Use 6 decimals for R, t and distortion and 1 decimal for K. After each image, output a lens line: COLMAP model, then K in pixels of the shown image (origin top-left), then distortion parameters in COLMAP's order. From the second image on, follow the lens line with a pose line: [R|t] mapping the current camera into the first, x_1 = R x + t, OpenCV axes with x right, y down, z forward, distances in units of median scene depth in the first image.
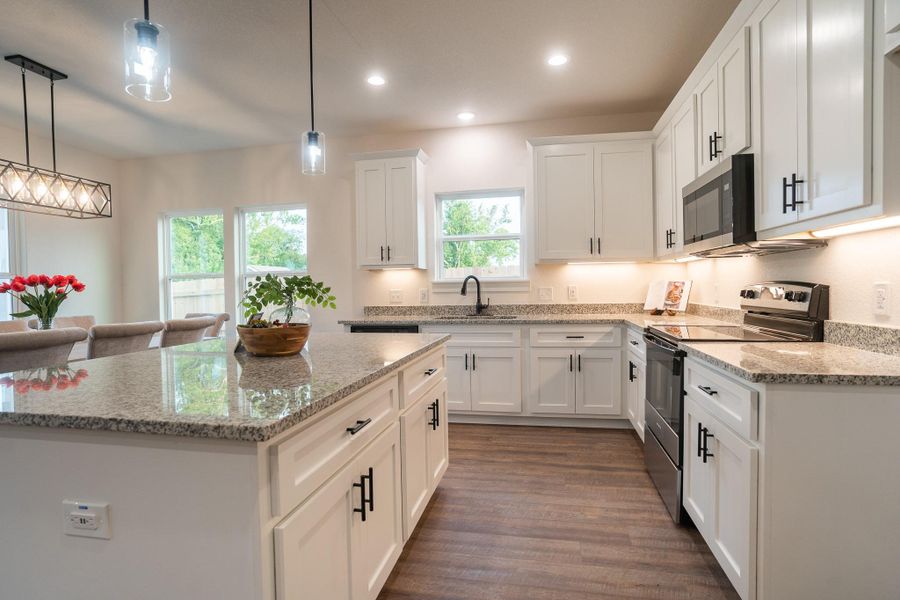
lens RADIAL K [[463.5, 0, 453.3], [0, 463.5, 297.4], [0, 0, 1]] dist [-0.053370, 0.020171]
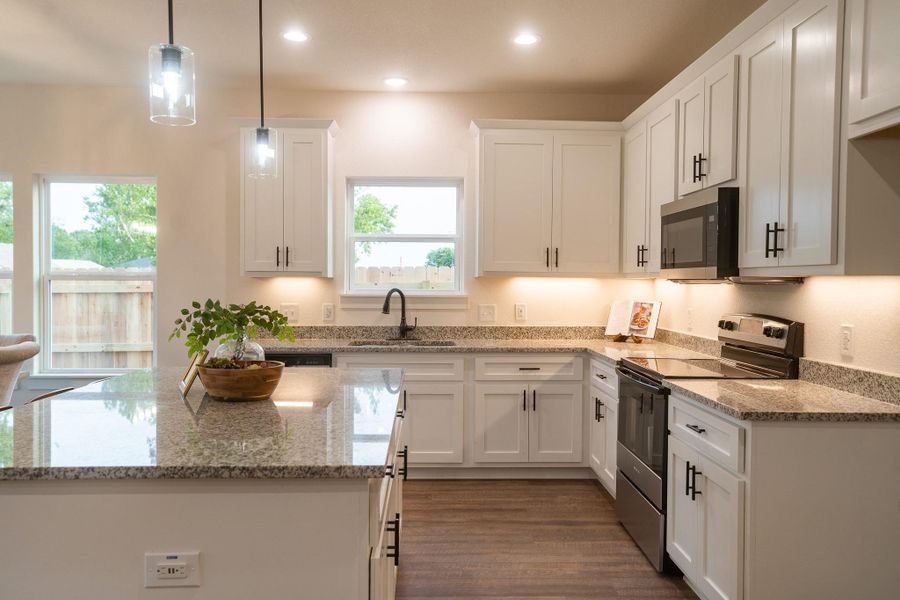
lens RADIAL K [[705.6, 0, 451.9], [0, 705.6, 294.1], [0, 0, 1]] dist [0.013301, -0.014219]
pose [[0.973700, 0.018980, 0.227042, -0.186815], [-0.017798, 0.999815, -0.007250, -0.041873], [-0.227138, 0.003019, 0.973858, -0.229614]]
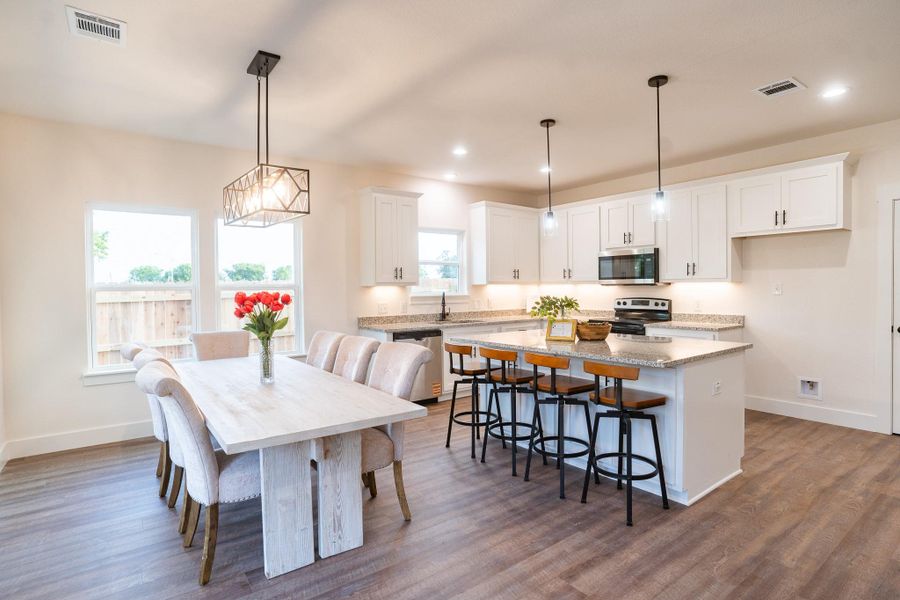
lens RADIAL K [[463.5, 0, 452.4], [0, 463.5, 299.0], [0, 0, 1]] dist [-0.053370, 0.020171]
pose [[0.663246, -0.007383, 0.748365, -1.318101], [0.015966, 0.999863, -0.004286, -0.025977], [-0.748231, 0.014791, 0.663274, 0.106694]]
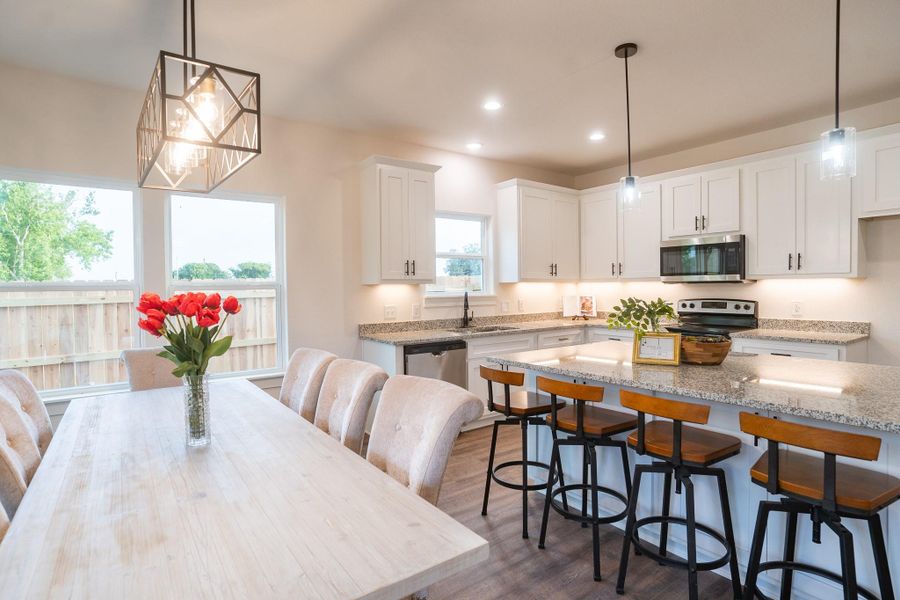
lens RADIAL K [[463.5, 0, 451.5], [0, 463.5, 300.1], [0, 0, 1]] dist [-0.053370, 0.020171]
pose [[0.675150, -0.011271, 0.737594, -1.079219], [0.017264, 0.999851, -0.000524, -0.036035], [-0.737478, 0.013088, 0.675244, 0.395749]]
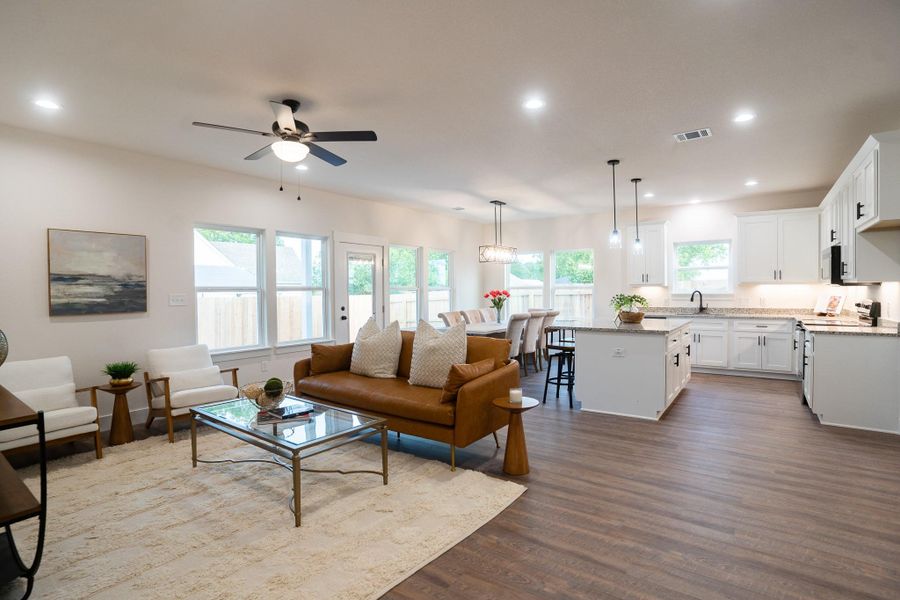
lens RADIAL K [[451.6, 0, 447.5], [0, 451.6, 299.2], [0, 0, 1]] dist [-0.061540, 0.024472]
pose [[0.911087, 0.016191, -0.411896, -0.174394], [-0.014907, 0.999869, 0.006332, -0.015177], [0.411944, 0.000371, 0.911209, -1.248810]]
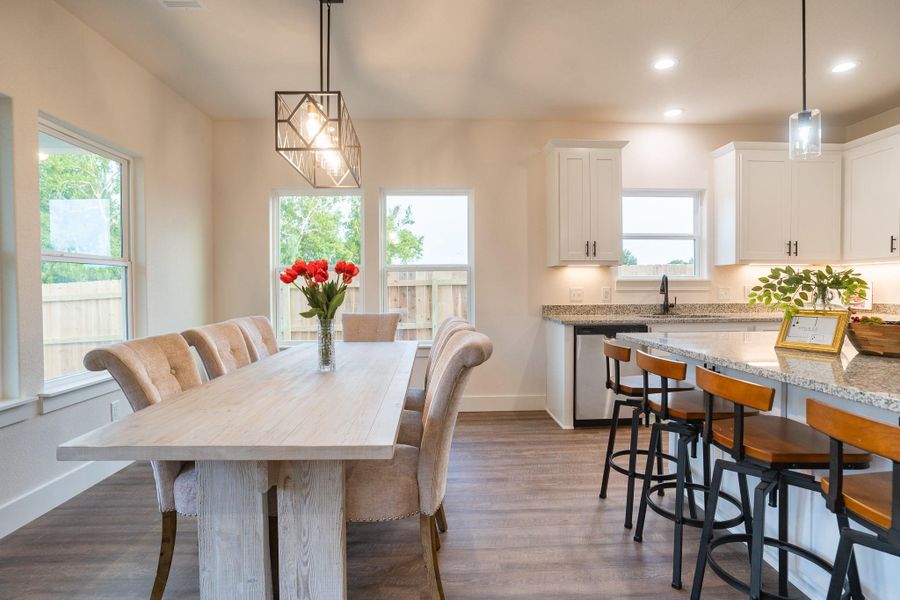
lens RADIAL K [[463.5, 0, 451.3], [0, 463.5, 298.5], [0, 0, 1]] dist [-0.053370, 0.020171]
pose [[0.971273, 0.005406, 0.237905, -0.874512], [-0.005275, 0.999985, -0.001190, 0.011562], [-0.237907, -0.000099, 0.971288, 0.212013]]
